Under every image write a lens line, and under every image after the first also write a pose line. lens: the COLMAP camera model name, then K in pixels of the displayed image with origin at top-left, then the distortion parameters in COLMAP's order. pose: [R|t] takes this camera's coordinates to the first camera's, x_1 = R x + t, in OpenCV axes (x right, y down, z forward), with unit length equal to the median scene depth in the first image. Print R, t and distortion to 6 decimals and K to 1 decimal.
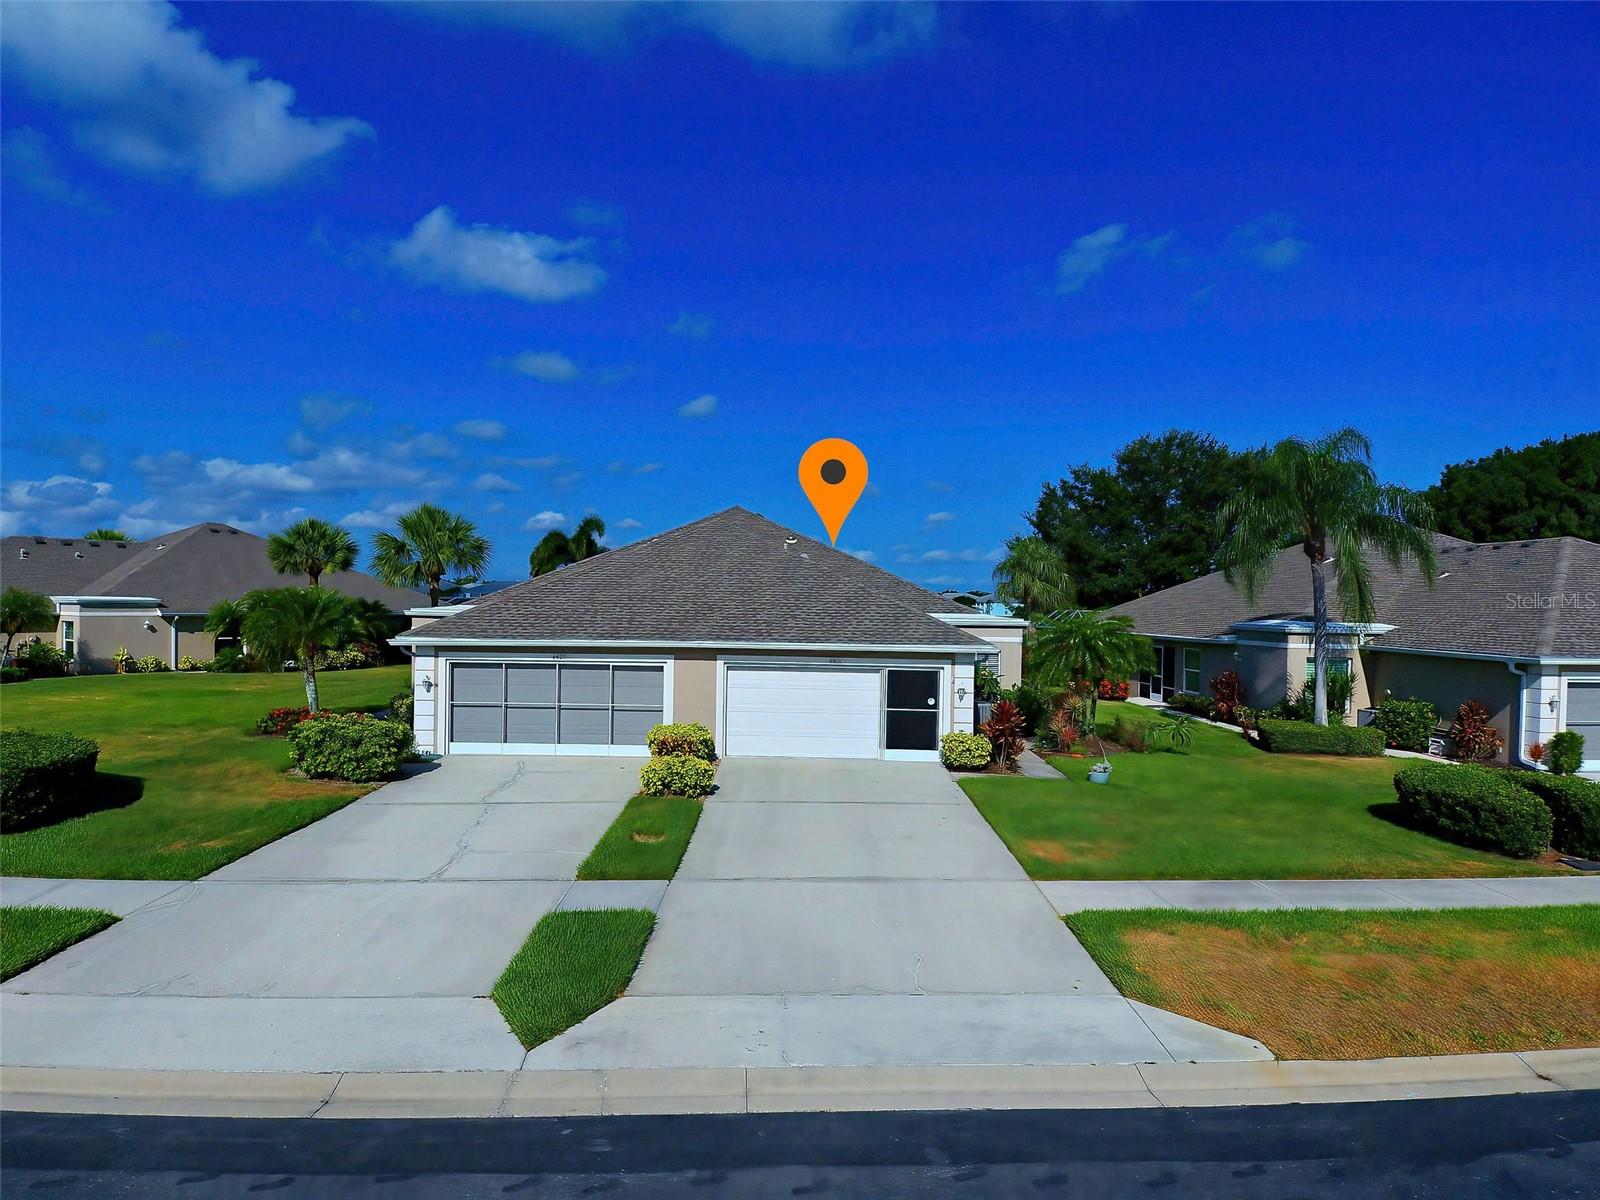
lens RADIAL K [[955.8, 0, 778.1], [0, 955.8, 621.3], [0, 0, 1]] dist [0.076993, -0.104249]
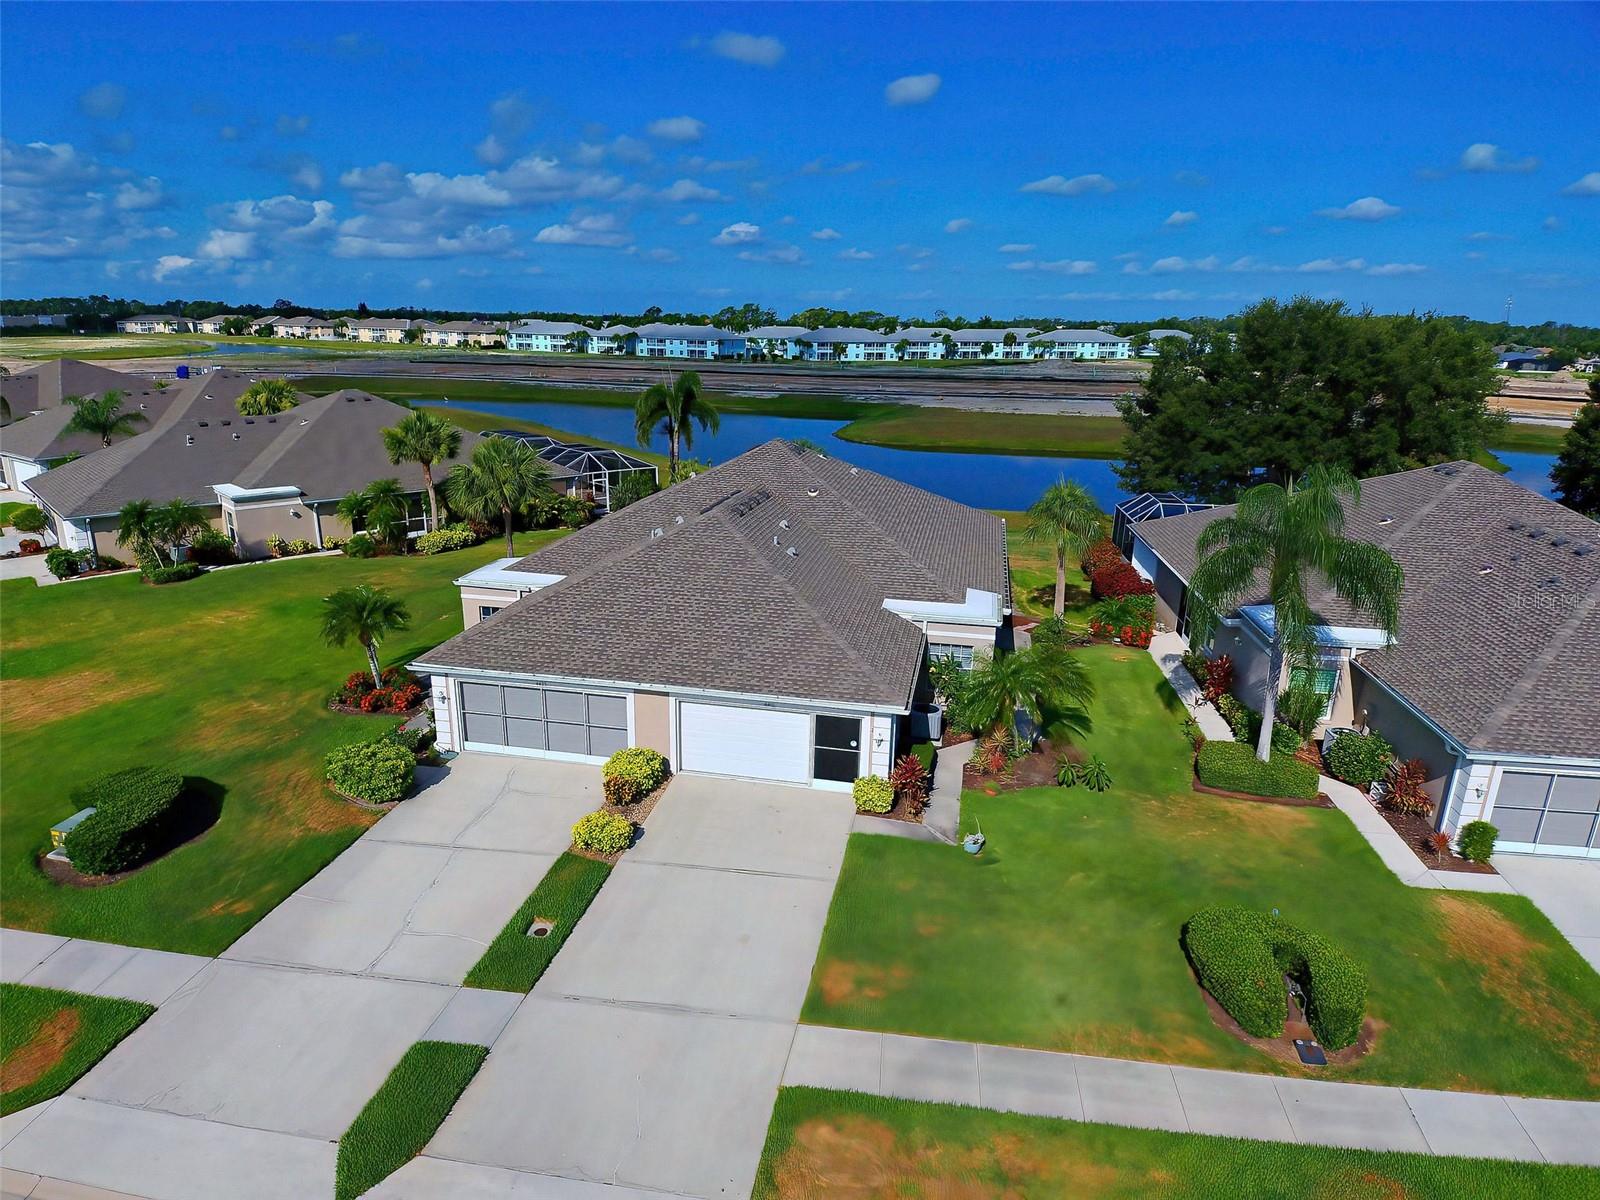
lens RADIAL K [[955.8, 0, 778.1], [0, 955.8, 621.3], [0, 0, 1]] dist [0.076993, -0.104249]
pose [[0.981078, 0.056531, -0.185178, 0.273116], [-0.003293, 0.961159, 0.275975, -0.365072], [0.193587, -0.270143, 0.943158, -0.039659]]
